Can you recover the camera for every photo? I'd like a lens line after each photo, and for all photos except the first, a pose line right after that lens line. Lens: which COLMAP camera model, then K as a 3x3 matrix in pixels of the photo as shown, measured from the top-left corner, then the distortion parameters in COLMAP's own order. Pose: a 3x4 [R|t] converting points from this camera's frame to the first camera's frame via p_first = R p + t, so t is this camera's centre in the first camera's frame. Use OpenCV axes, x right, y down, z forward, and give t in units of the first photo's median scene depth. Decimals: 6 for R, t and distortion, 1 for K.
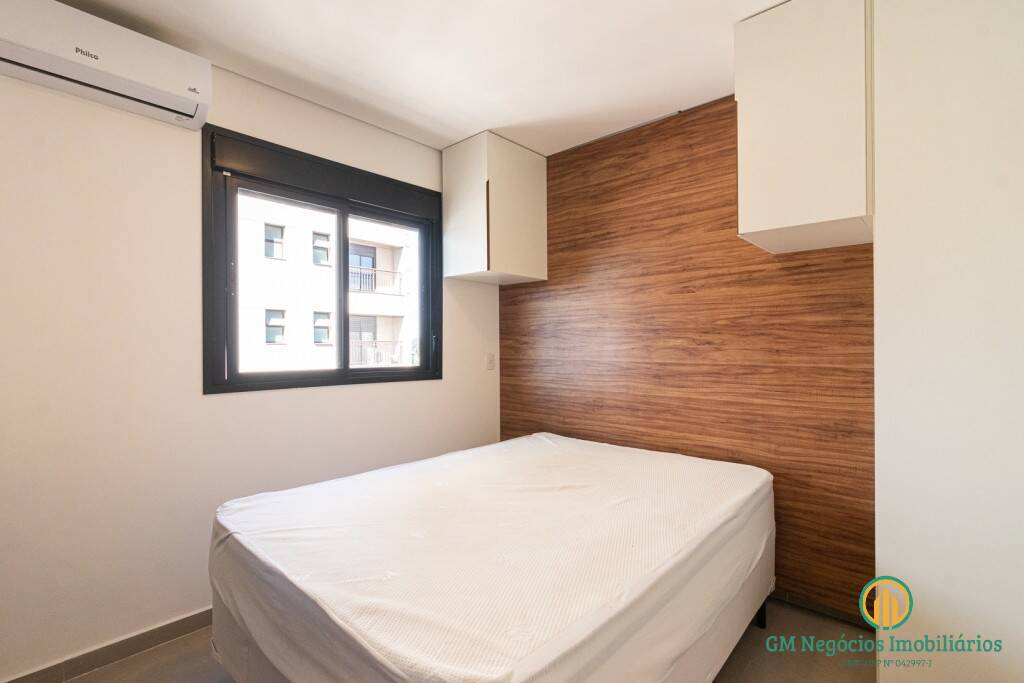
lens RADIAL K [[474.5, 0, 510.2], [0, 474.5, 340.4], [0, 0, 1]] dist [-0.001484, 0.002674]
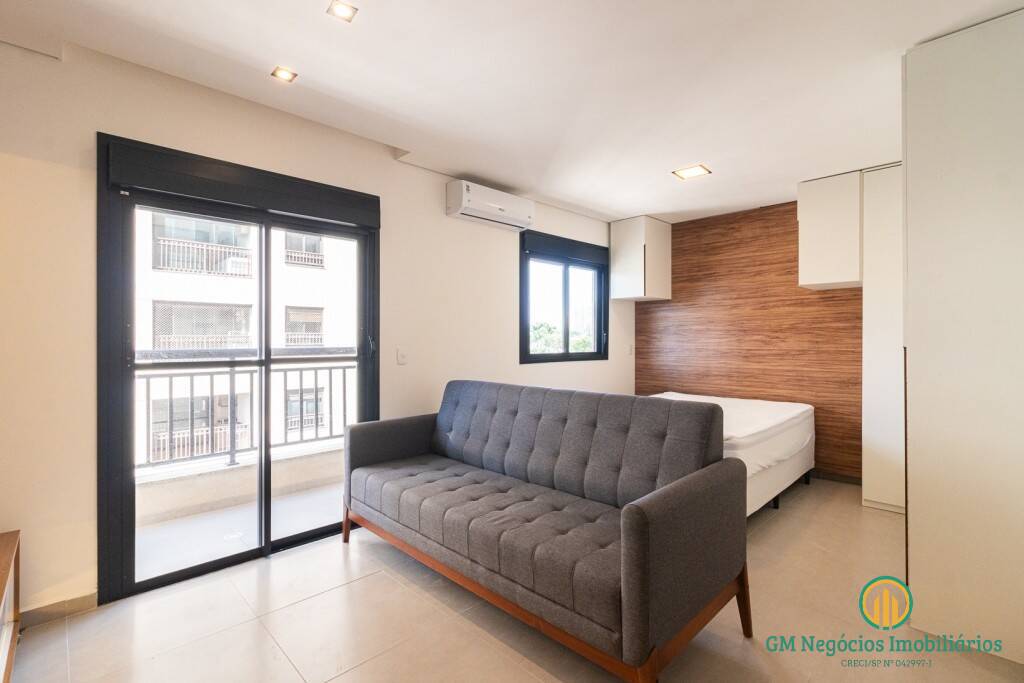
lens RADIAL K [[474.5, 0, 509.7], [0, 474.5, 343.4], [0, 0, 1]] dist [-0.001484, 0.002674]
pose [[0.998531, -0.000713, -0.054172, -0.456022], [0.001729, 0.999823, 0.018721, -0.008063], [0.054149, -0.018787, 0.998356, -0.780726]]
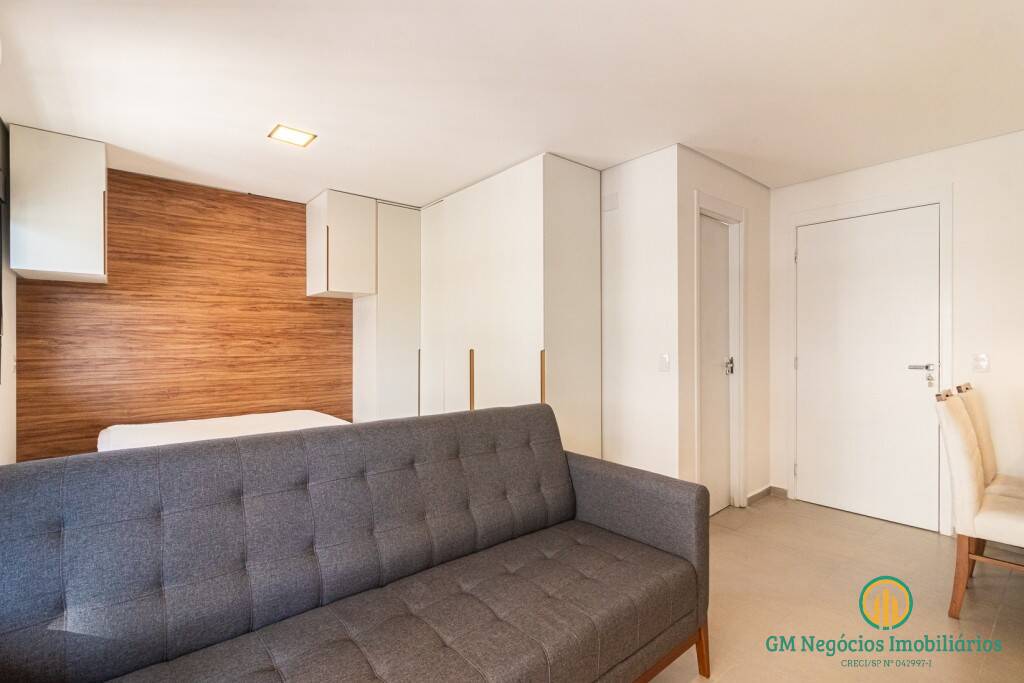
lens RADIAL K [[474.5, 0, 514.1], [0, 474.5, 341.5], [0, 0, 1]] dist [-0.001484, 0.002674]
pose [[0.128047, 0.004785, 0.991757, -1.010632], [-0.007125, 0.999967, -0.003905, 0.000353], [-0.991743, -0.006567, 0.128077, -0.051202]]
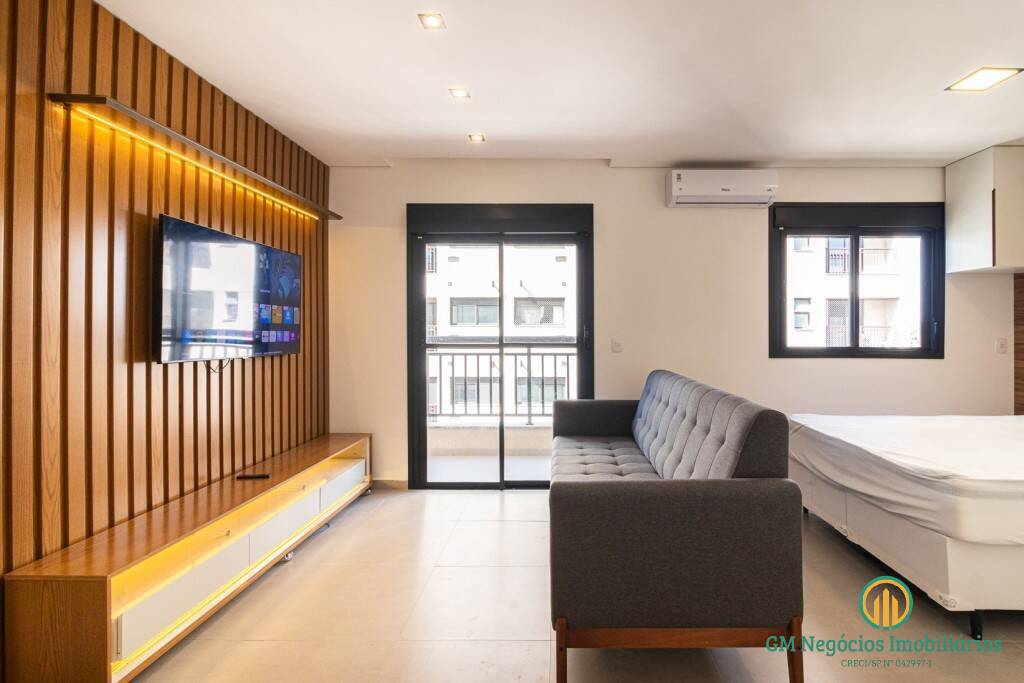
lens RADIAL K [[474.5, 0, 565.7], [0, 474.5, 337.0], [0, 0, 1]] dist [-0.001484, 0.002674]
pose [[0.674272, 0.011382, -0.738395, 0.110216], [0.005440, 0.999778, 0.020379, -0.003133], [0.738463, -0.017758, 0.674060, -0.578399]]
